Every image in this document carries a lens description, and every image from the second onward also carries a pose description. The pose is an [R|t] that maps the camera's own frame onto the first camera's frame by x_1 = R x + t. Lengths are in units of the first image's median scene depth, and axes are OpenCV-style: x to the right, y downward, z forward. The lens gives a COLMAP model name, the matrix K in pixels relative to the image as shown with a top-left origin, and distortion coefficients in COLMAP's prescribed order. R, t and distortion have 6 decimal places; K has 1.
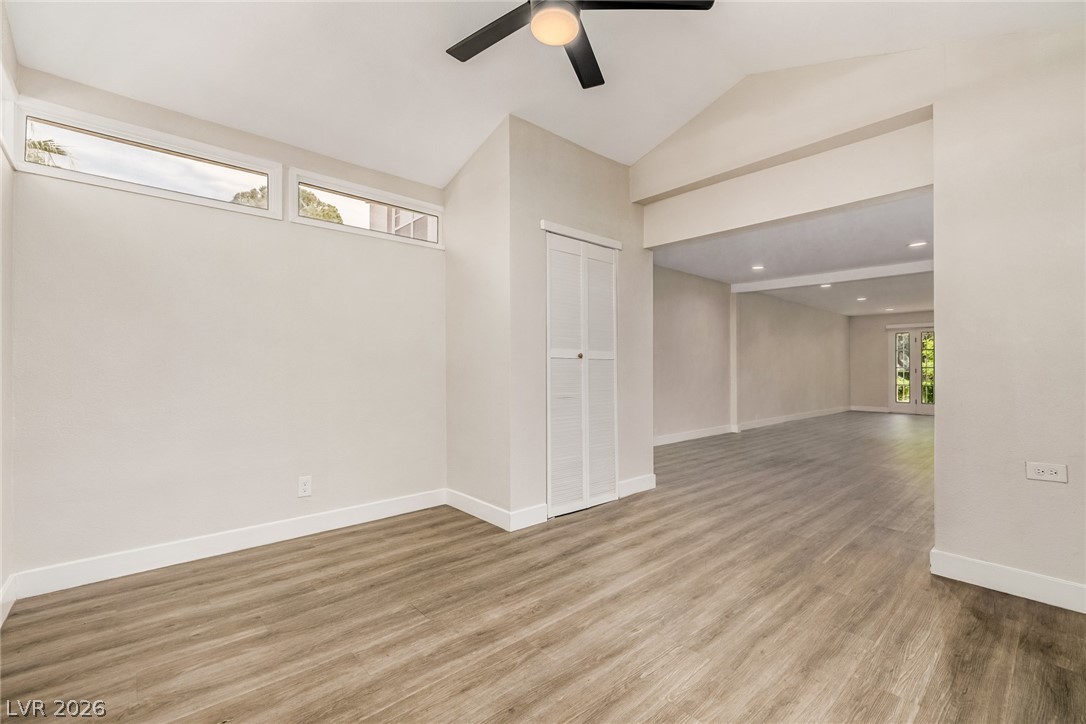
lens RADIAL K [[460.9, 0, 537.8], [0, 460.9, 364.1], [0, 0, 1]] dist [0.001885, 0.000415]
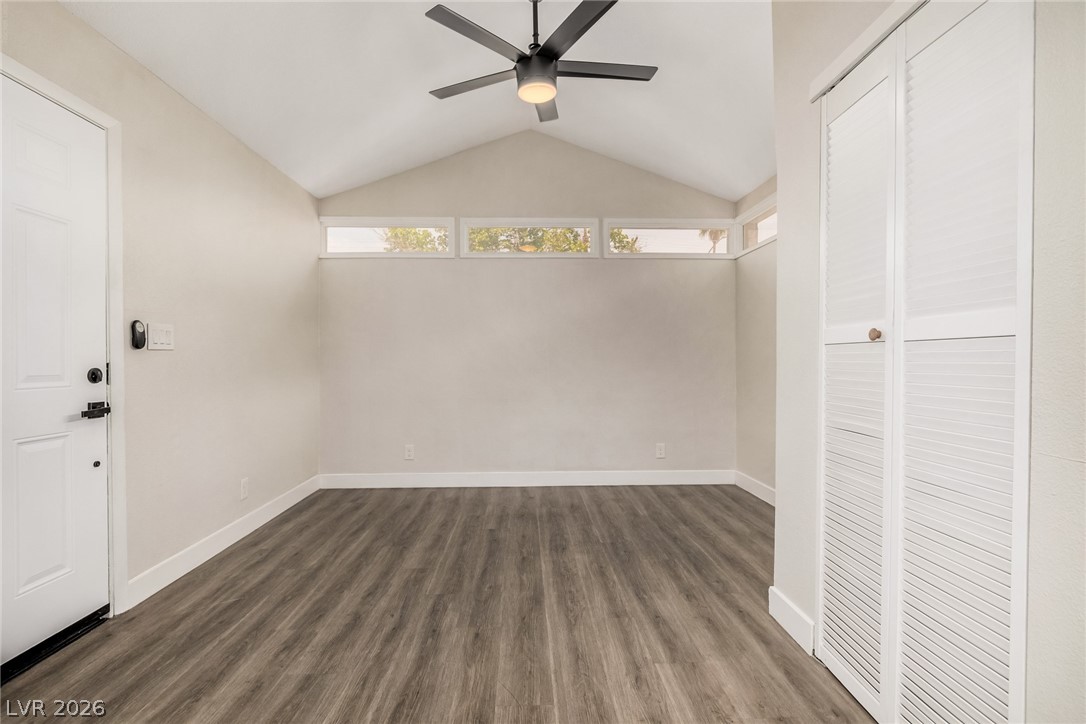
lens RADIAL K [[501.1, 0, 538.5], [0, 501.1, 365.0], [0, 0, 1]] dist [0.002250, 0.000285]
pose [[-0.637614, 0.005683, -0.770335, 0.843647], [0.009121, 0.999958, -0.000173, 0.007196], [0.770302, -0.007136, -0.637640, 1.449695]]
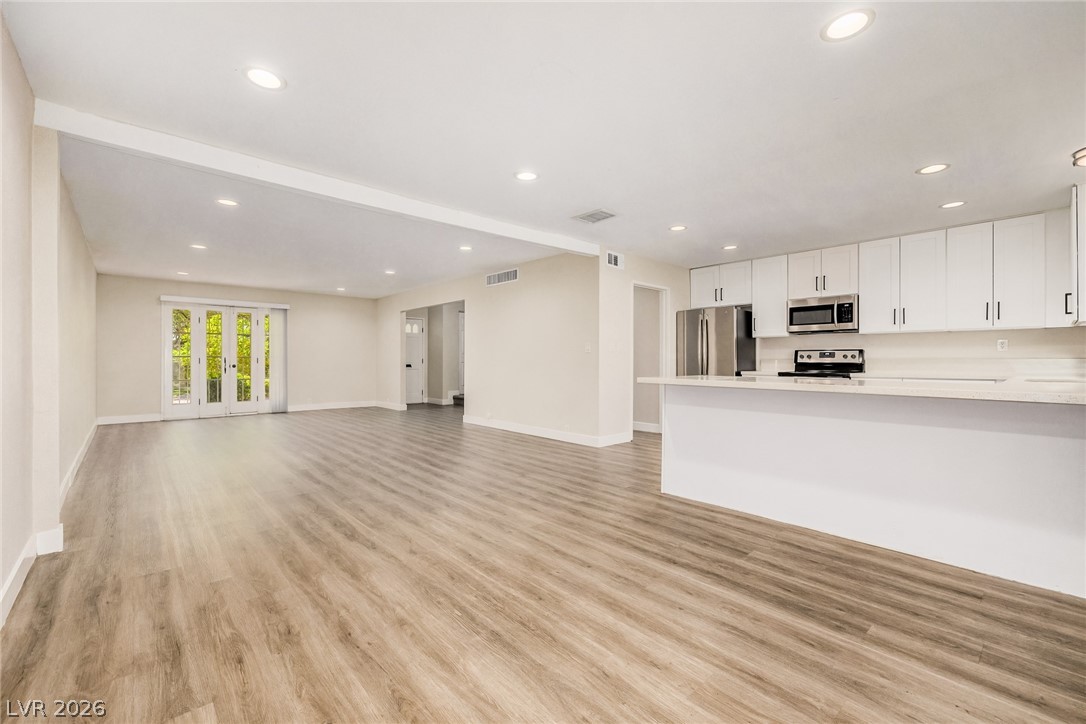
lens RADIAL K [[453.0, 0, 542.4], [0, 453.0, 359.7], [0, 0, 1]] dist [-0.010153, -0.000327]
pose [[-0.012945, -0.003470, 0.999910, 0.318145], [-0.011274, 0.999931, 0.003324, 0.015437], [-0.999853, -0.011230, -0.012983, 2.010407]]
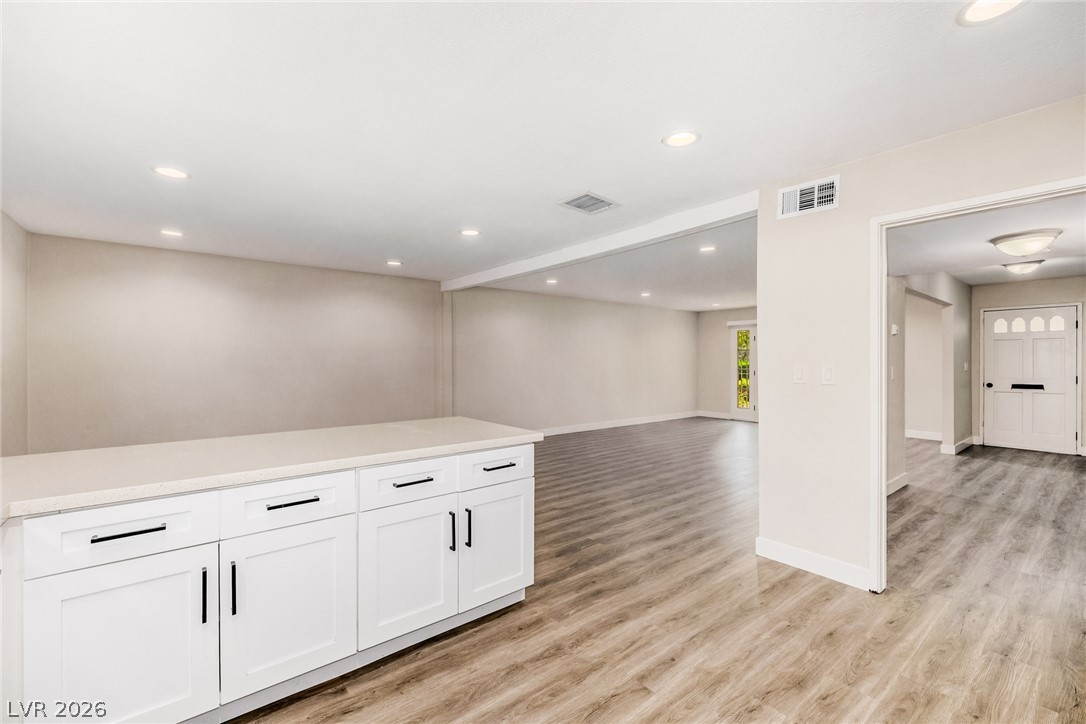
lens RADIAL K [[460.9, 0, 536.9], [0, 460.9, 362.3], [0, 0, 1]] dist [0.001885, 0.000415]
pose [[0.998977, -0.005500, -0.044882, 1.985947], [0.006133, 0.999883, 0.013985, -0.095952], [0.044800, -0.014246, 0.998894, 0.415717]]
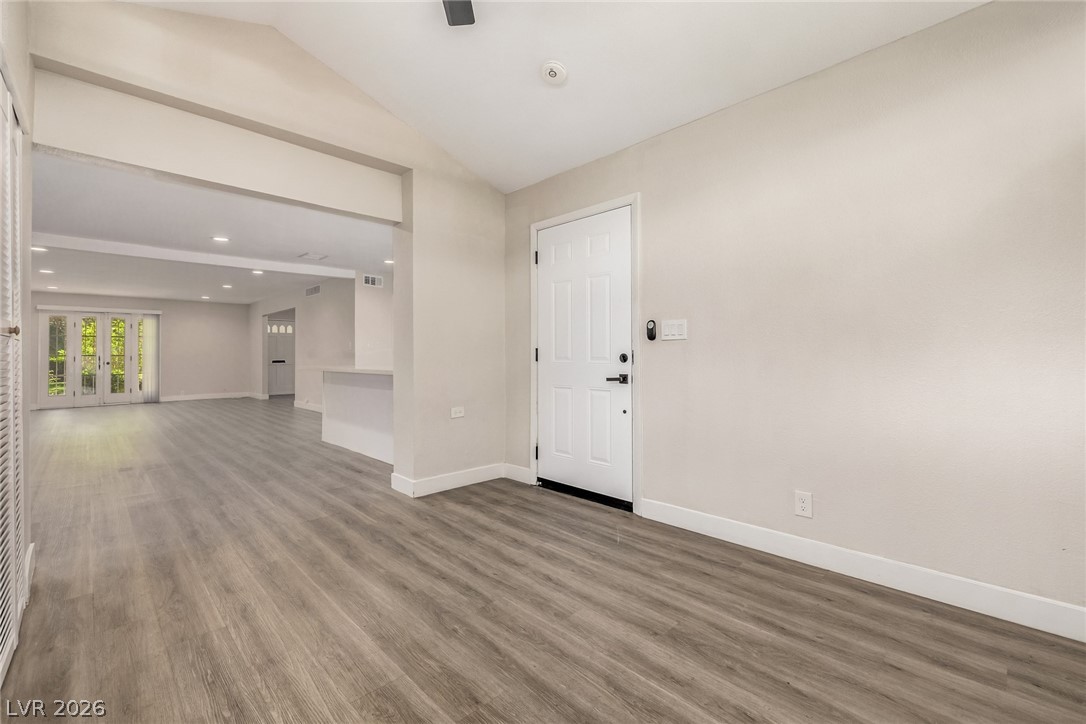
lens RADIAL K [[460.9, 0, 534.7], [0, 460.9, 345.6], [0, 0, 1]] dist [0.001885, 0.000415]
pose [[-0.049726, 0.017669, 0.998607, -0.570398], [-0.002838, 0.999837, -0.017832, 0.006856], [-0.998759, -0.003721, -0.049668, 0.669641]]
